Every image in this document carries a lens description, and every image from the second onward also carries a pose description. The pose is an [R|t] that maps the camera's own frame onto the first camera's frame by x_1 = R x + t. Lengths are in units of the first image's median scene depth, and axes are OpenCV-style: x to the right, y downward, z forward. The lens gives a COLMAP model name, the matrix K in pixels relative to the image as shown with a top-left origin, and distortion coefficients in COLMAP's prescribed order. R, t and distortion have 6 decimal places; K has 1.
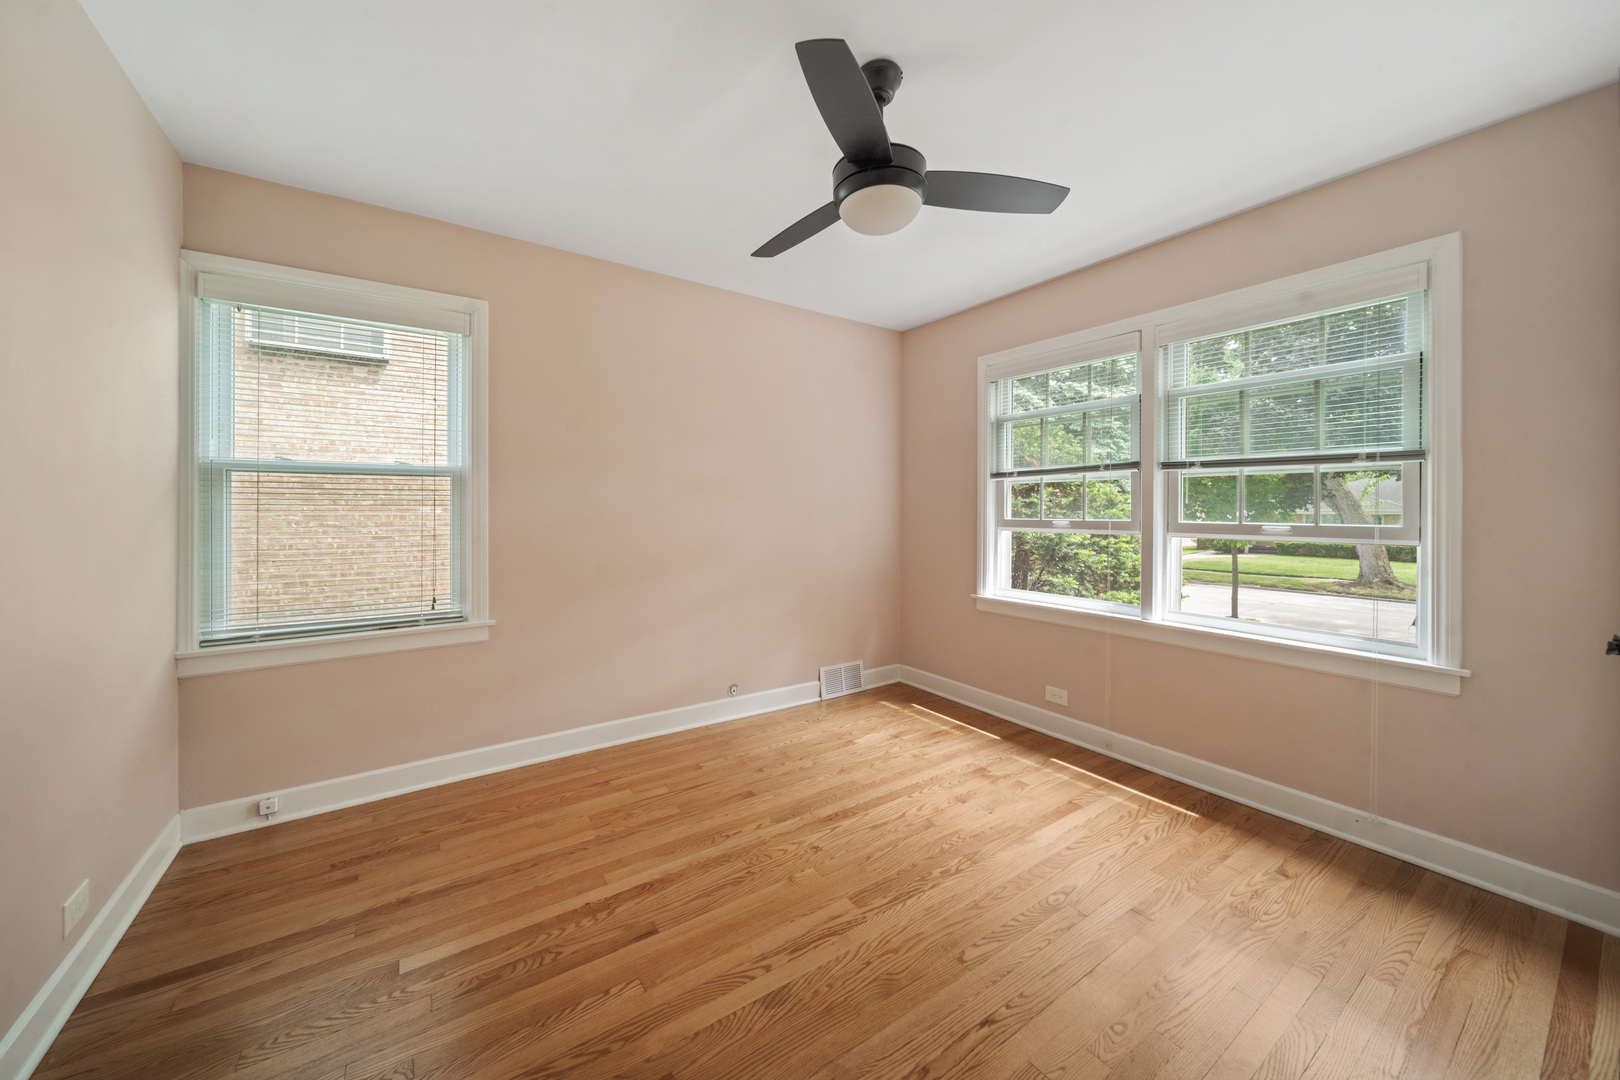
lens RADIAL K [[578.2, 0, 796.3], [0, 578.2, 506.5], [0, 0, 1]] dist [0.000529, -0.001174]
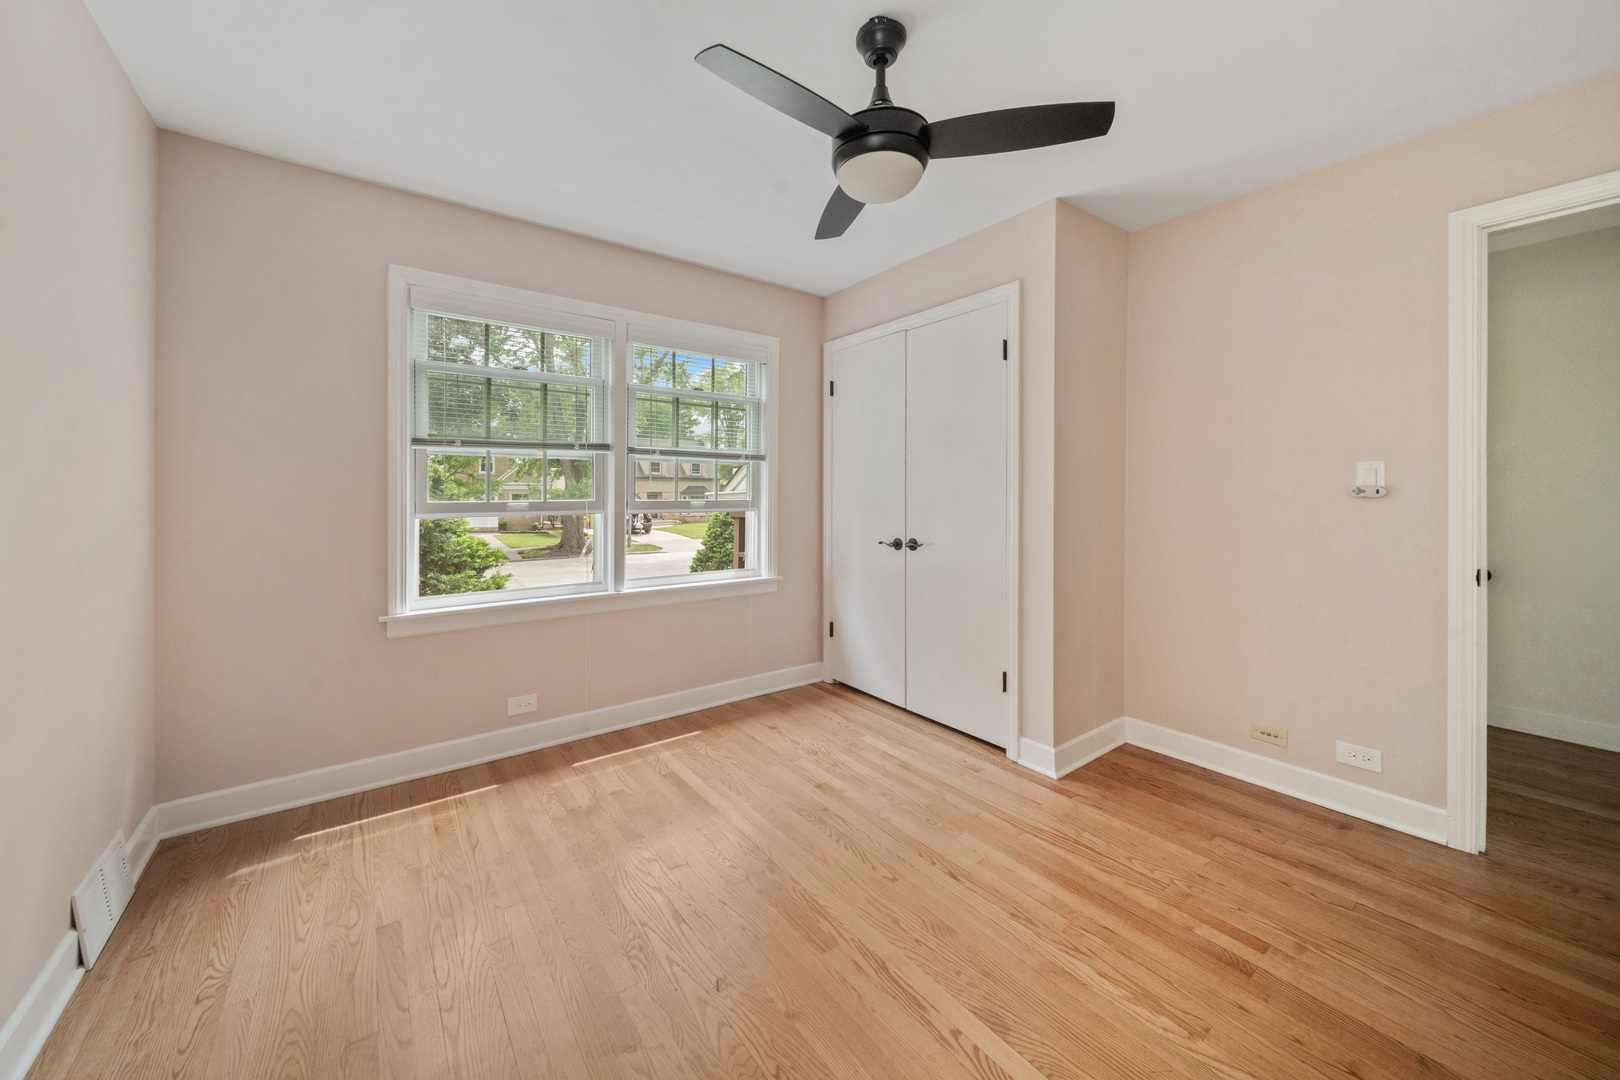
lens RADIAL K [[578.2, 0, 803.1], [0, 578.2, 494.6], [0, 0, 1]] dist [0.000529, -0.001174]
pose [[-0.040490, -0.008089, 0.999147, -0.512508], [-0.006628, 0.999947, 0.007827, 0.003953], [-0.999158, -0.006306, -0.040541, 0.736901]]
